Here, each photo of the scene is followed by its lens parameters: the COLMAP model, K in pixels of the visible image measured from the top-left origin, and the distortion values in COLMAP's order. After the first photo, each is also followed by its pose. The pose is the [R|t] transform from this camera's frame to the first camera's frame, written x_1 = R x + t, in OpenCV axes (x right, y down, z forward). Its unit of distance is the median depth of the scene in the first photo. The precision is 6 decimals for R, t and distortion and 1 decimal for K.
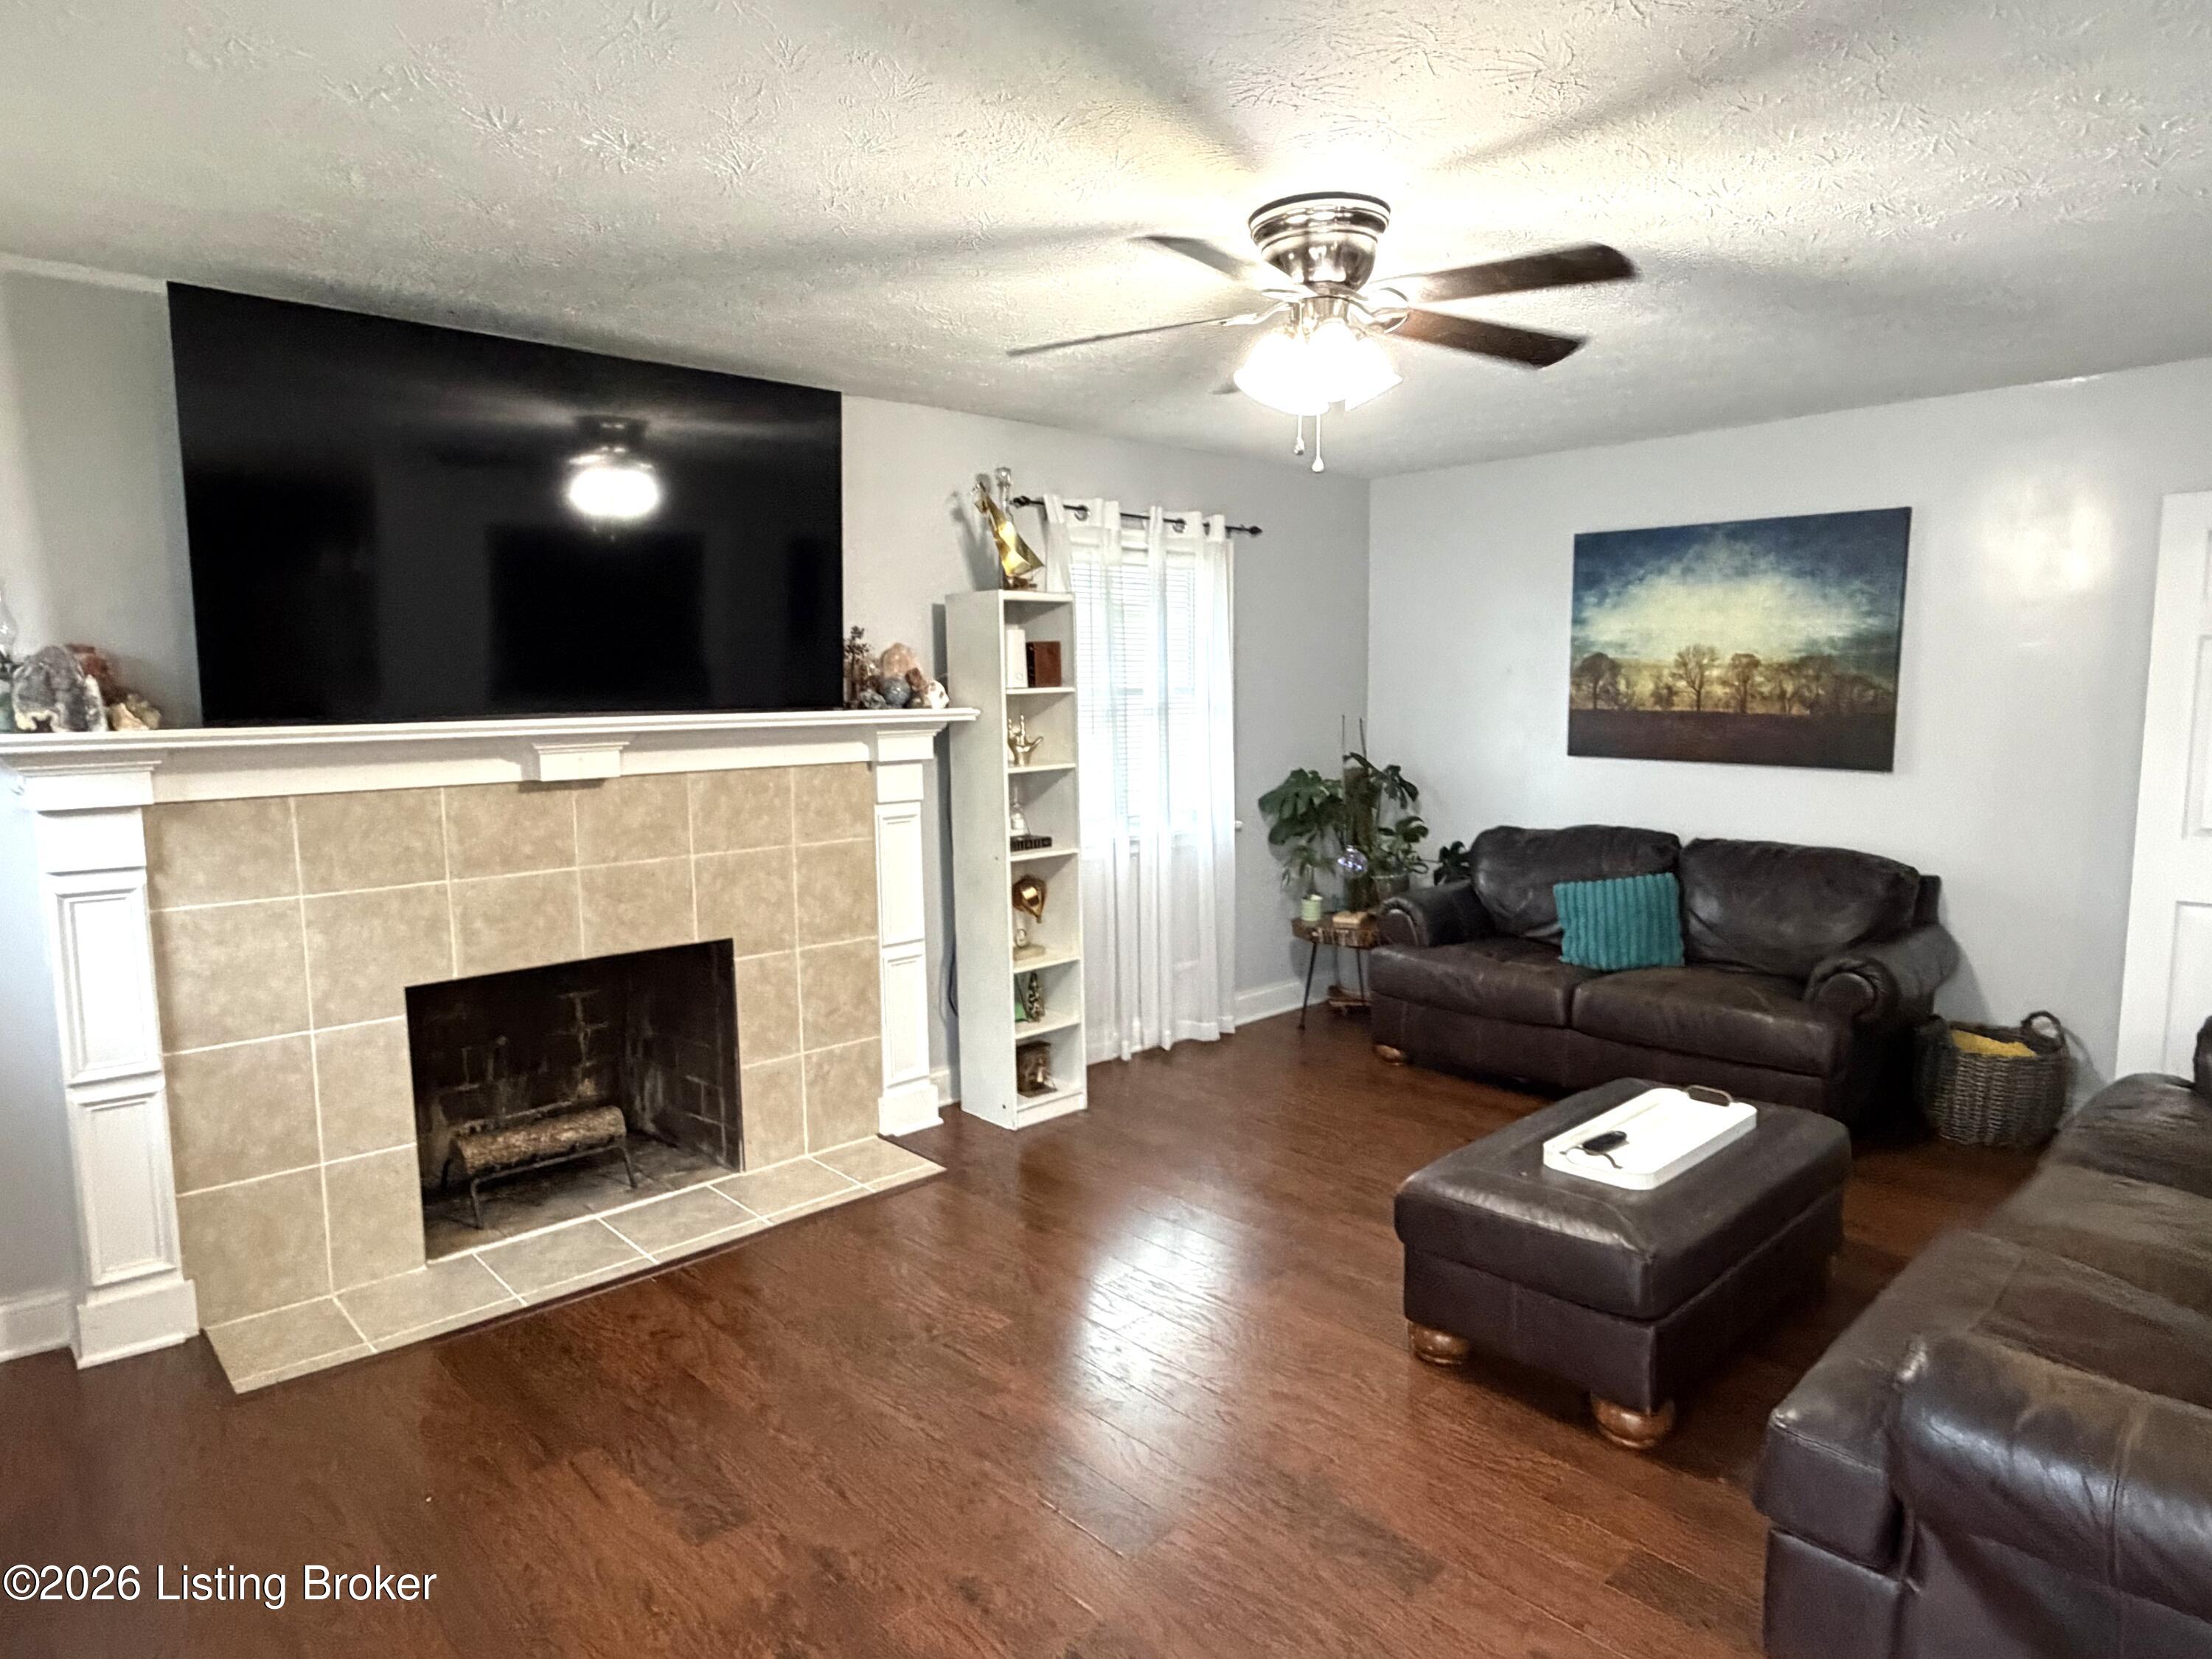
lens RADIAL K [[1303.4, 0, 1104.5], [0, 1303.4, 814.9], [0, 0, 1]] dist [0.009635, -0.000173]
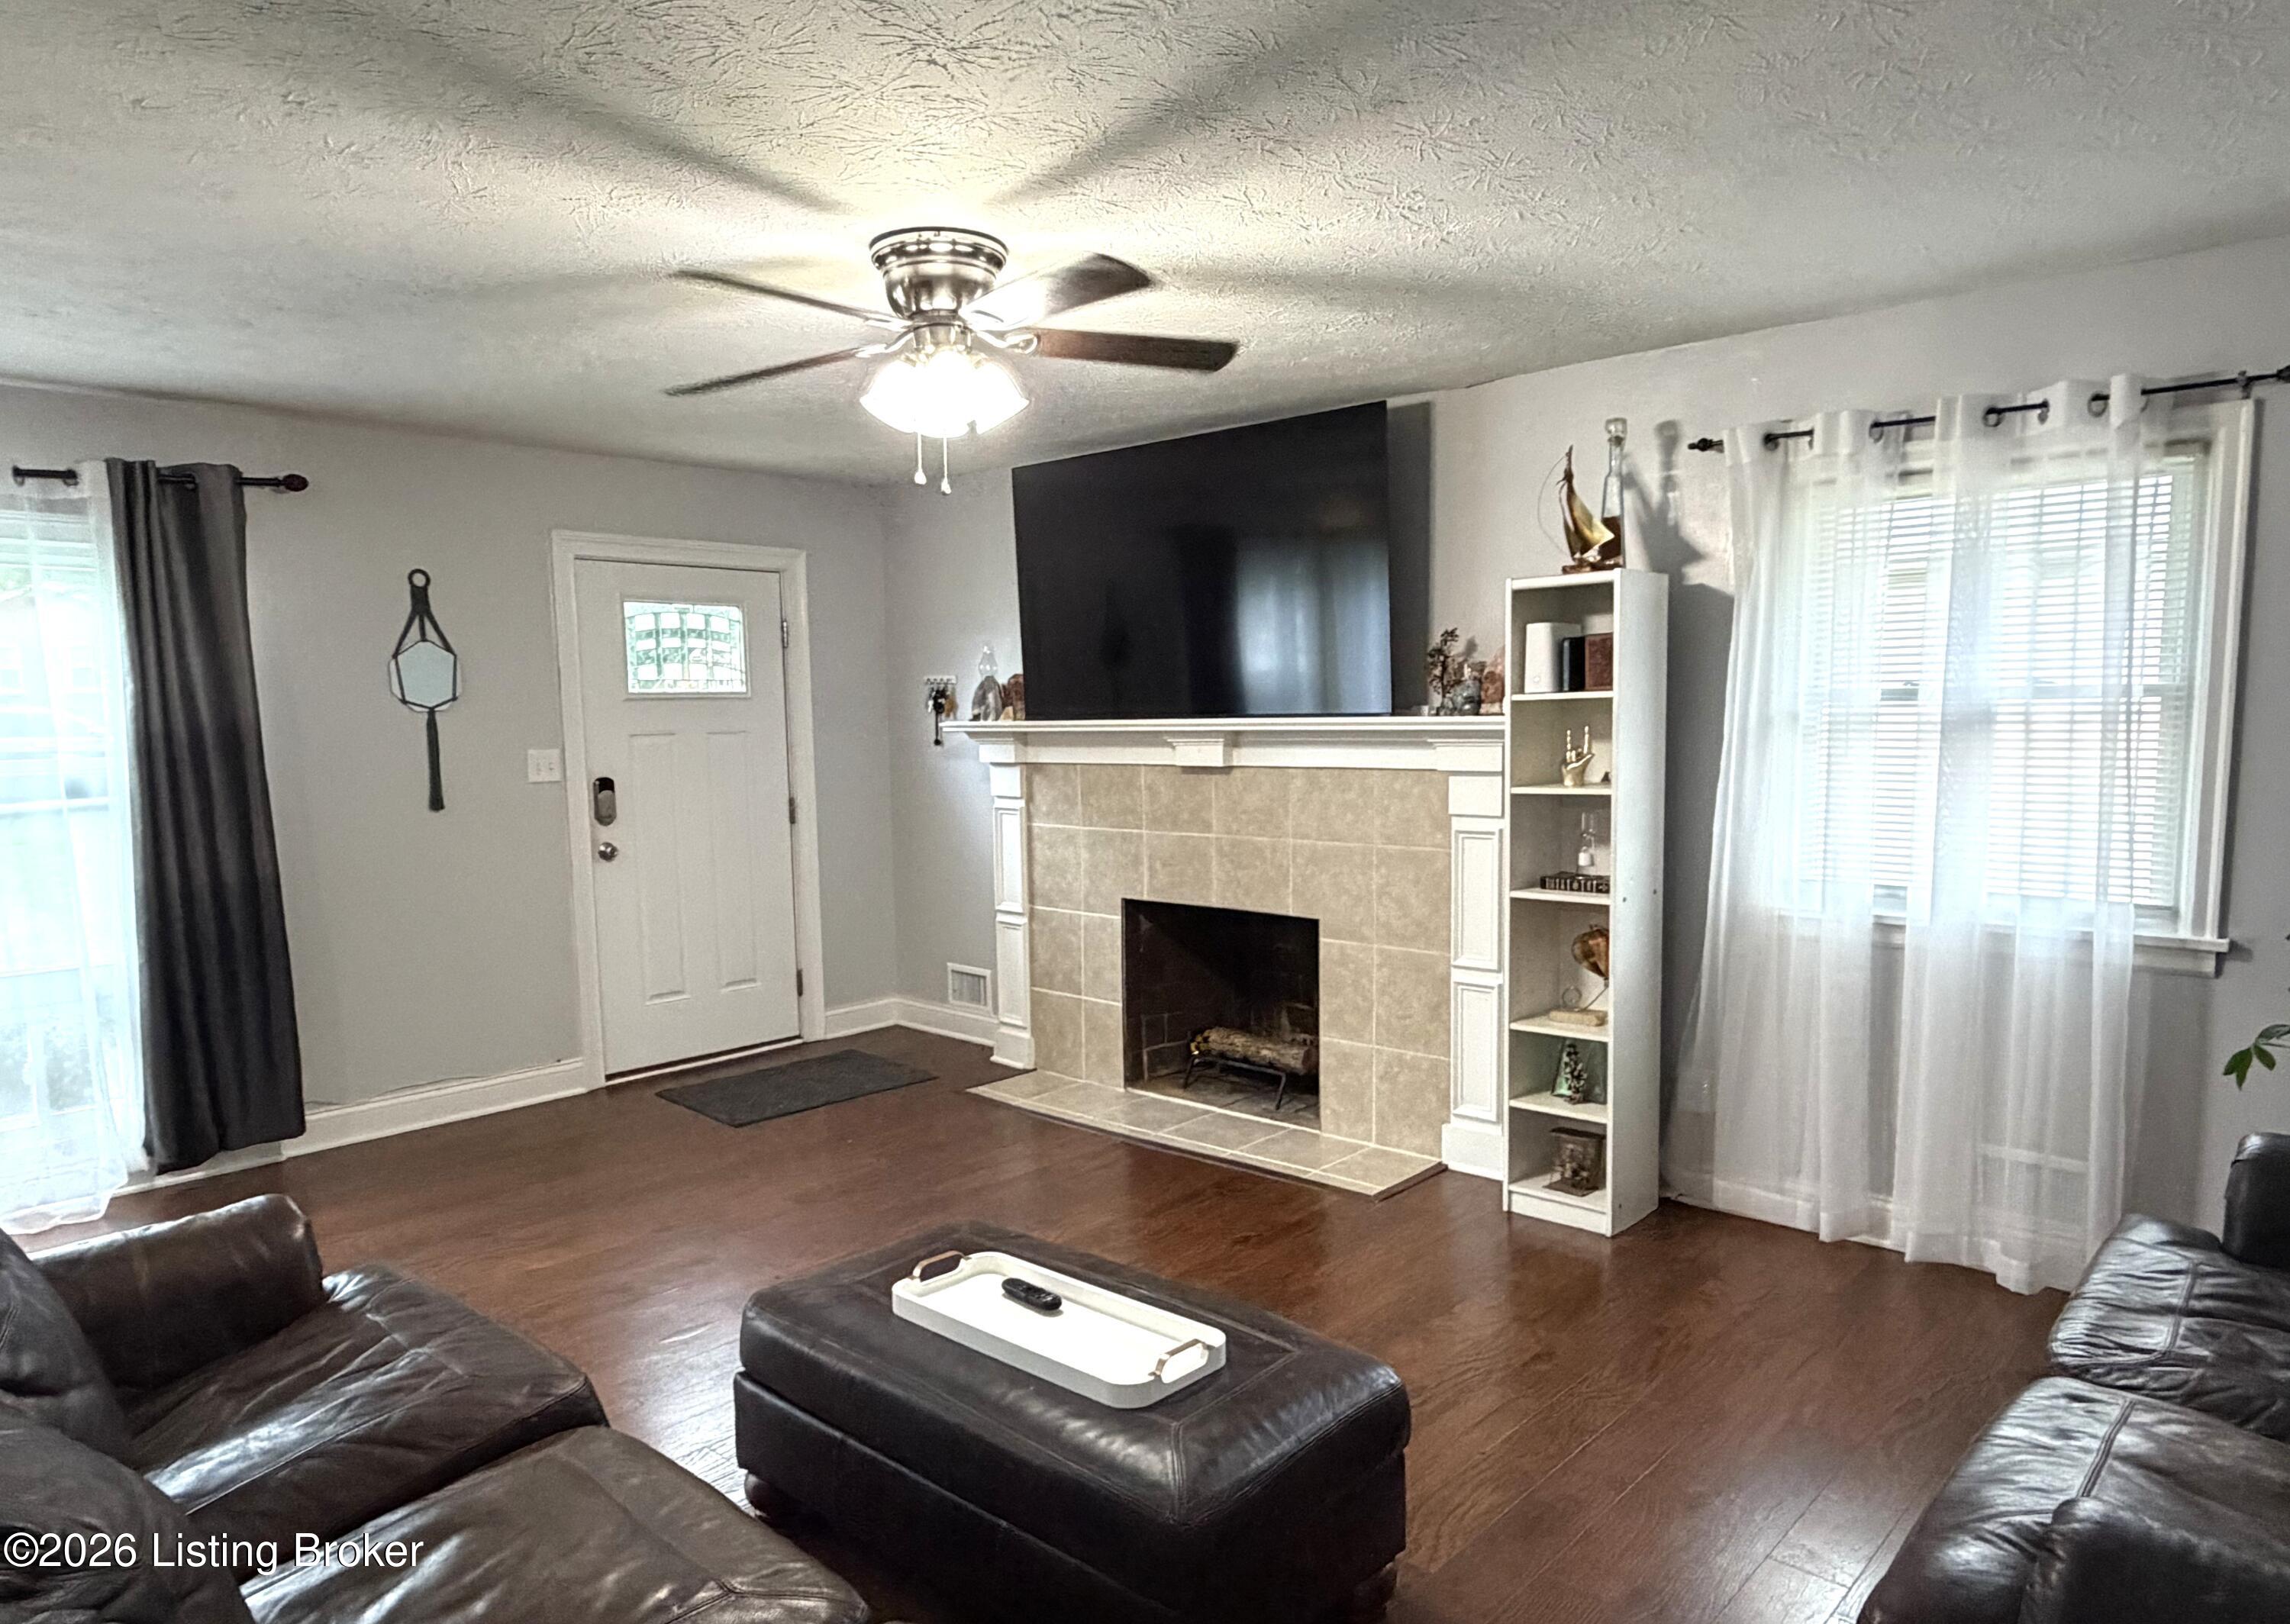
lens RADIAL K [[1436.2, 0, 1146.7], [0, 1436.2, 835.5], [0, 0, 1]] dist [-0.010810, -0.001436]
pose [[0.089637, 0.100277, -0.990914, 0.838854], [-0.083880, 0.992144, 0.092814, -0.071685], [0.992436, 0.074799, 0.097345, 0.674703]]
